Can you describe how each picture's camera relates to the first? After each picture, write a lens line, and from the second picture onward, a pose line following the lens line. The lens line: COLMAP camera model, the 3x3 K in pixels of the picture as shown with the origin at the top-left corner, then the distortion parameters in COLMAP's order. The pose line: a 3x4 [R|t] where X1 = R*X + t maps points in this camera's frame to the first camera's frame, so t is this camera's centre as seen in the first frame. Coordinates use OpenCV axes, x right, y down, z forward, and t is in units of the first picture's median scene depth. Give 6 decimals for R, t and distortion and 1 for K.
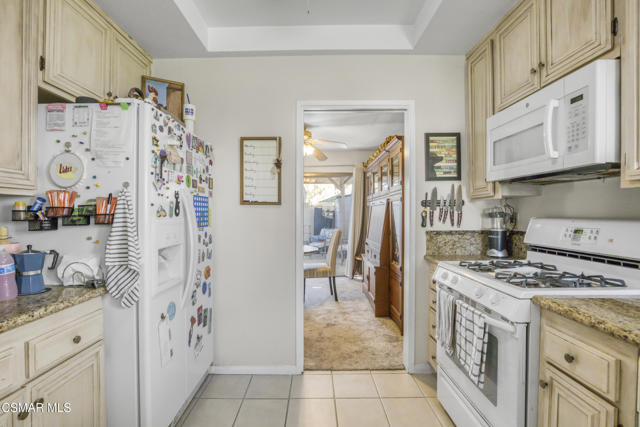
lens RADIAL K [[300.6, 0, 316.0], [0, 300.6, 213.1], [0, 0, 1]] dist [-0.005522, 0.000132]
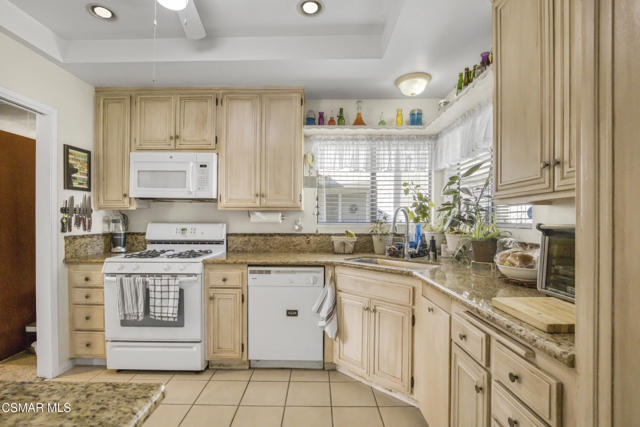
lens RADIAL K [[300.6, 0, 316.0], [0, 300.6, 213.1], [0, 0, 1]] dist [-0.005522, 0.000132]
pose [[0.023268, 0.023998, 0.999441, -0.677302], [-0.003868, 0.999707, -0.023914, -0.000388], [-0.999722, -0.003309, 0.023354, 0.086426]]
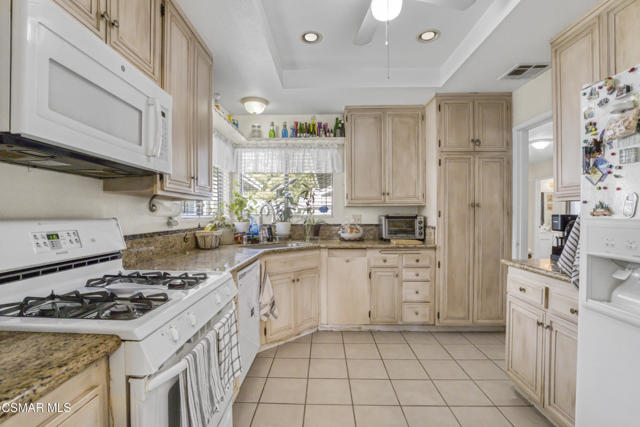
lens RADIAL K [[300.6, 0, 316.0], [0, 300.6, 213.1], [0, 0, 1]] dist [-0.005522, 0.000132]
pose [[-0.999538, 0.000316, 0.030407, 0.135152], [0.000167, 0.999988, -0.004910, 0.005062], [-0.030408, -0.004902, -0.999526, 1.175851]]
